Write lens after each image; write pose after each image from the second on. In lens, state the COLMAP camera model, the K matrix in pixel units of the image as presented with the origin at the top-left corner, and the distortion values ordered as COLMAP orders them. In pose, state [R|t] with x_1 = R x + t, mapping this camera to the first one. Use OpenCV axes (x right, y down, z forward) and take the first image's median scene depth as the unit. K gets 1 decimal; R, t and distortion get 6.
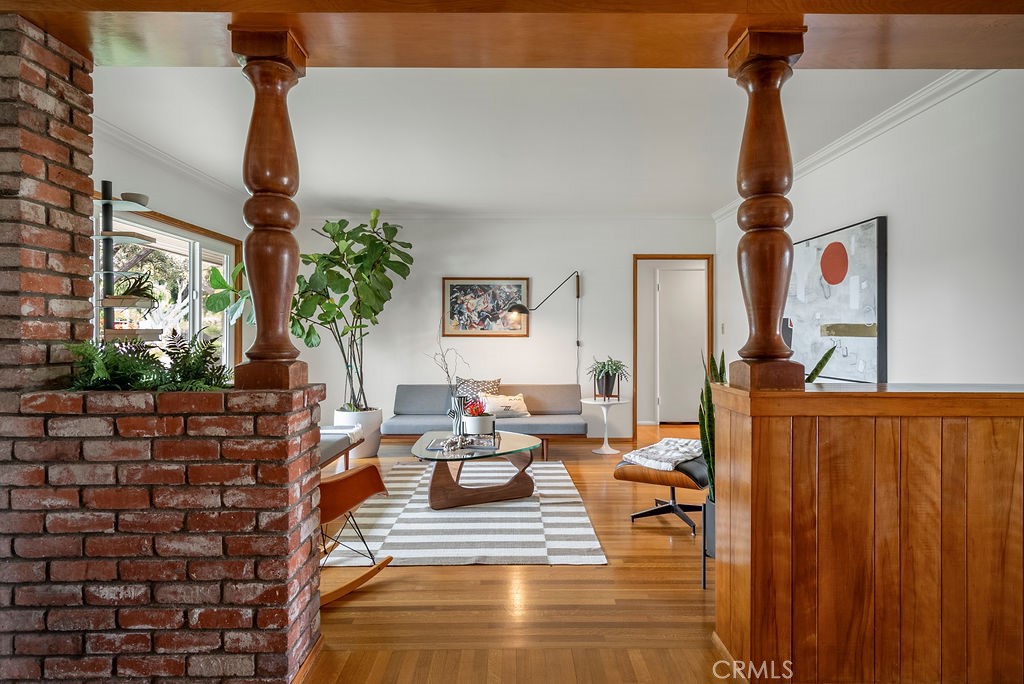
lens RADIAL K [[580.6, 0, 509.8], [0, 580.6, 336.5], [0, 0, 1]] dist [-0.002891, 0.013626]
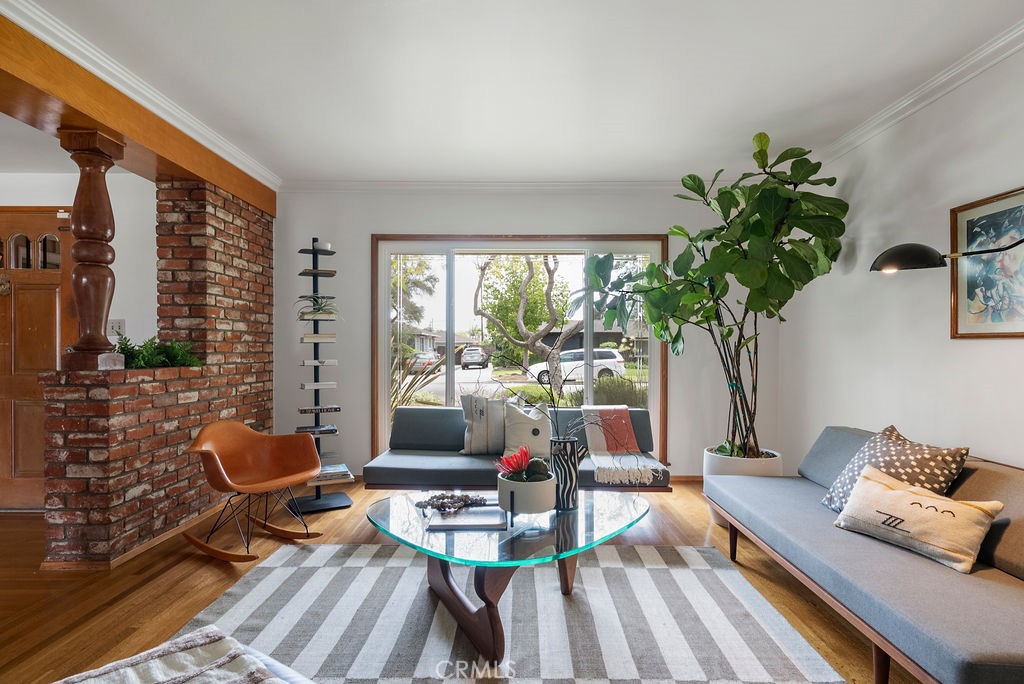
lens RADIAL K [[540.4, 0, 516.7], [0, 540.4, 348.9], [0, 0, 1]] dist [0.001578, 0.003005]
pose [[0.004729, 0.002905, -0.999985, 0.349034], [-0.003100, 0.999991, 0.002890, 0.009120], [0.999984, 0.003086, 0.004738, 0.740063]]
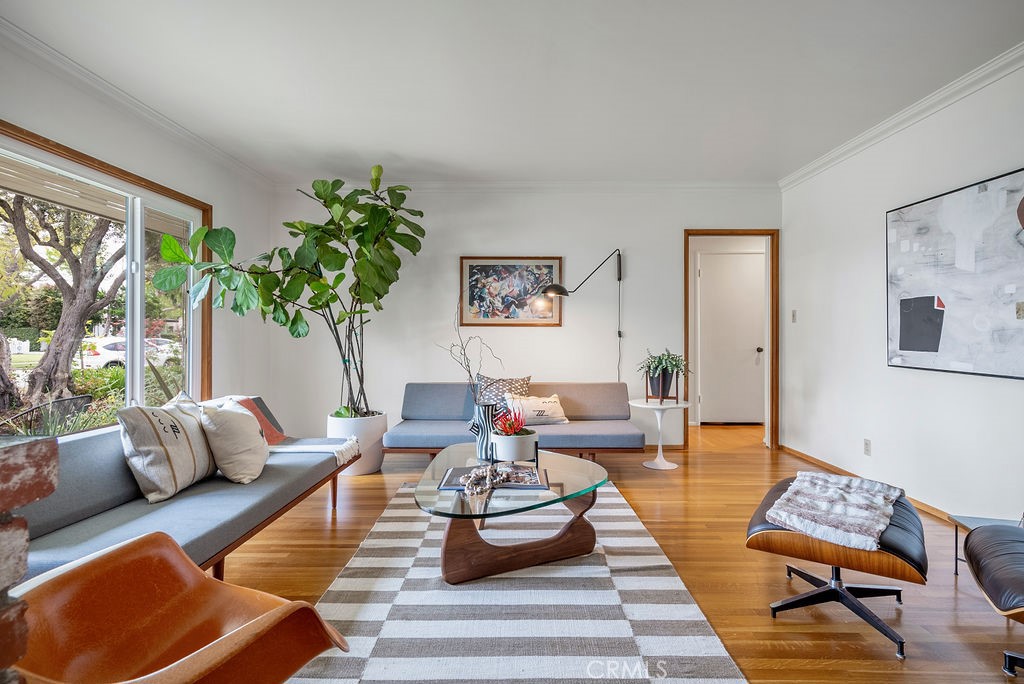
lens RADIAL K [[501.9, 0, 514.3], [0, 501.9, 337.3], [0, 0, 1]] dist [-0.004820, -0.000521]
pose [[0.999992, 0.000238, -0.003881, -0.037913], [-0.000208, 0.999971, 0.007655, 0.012505], [0.003883, -0.007654, 0.999963, 0.296872]]
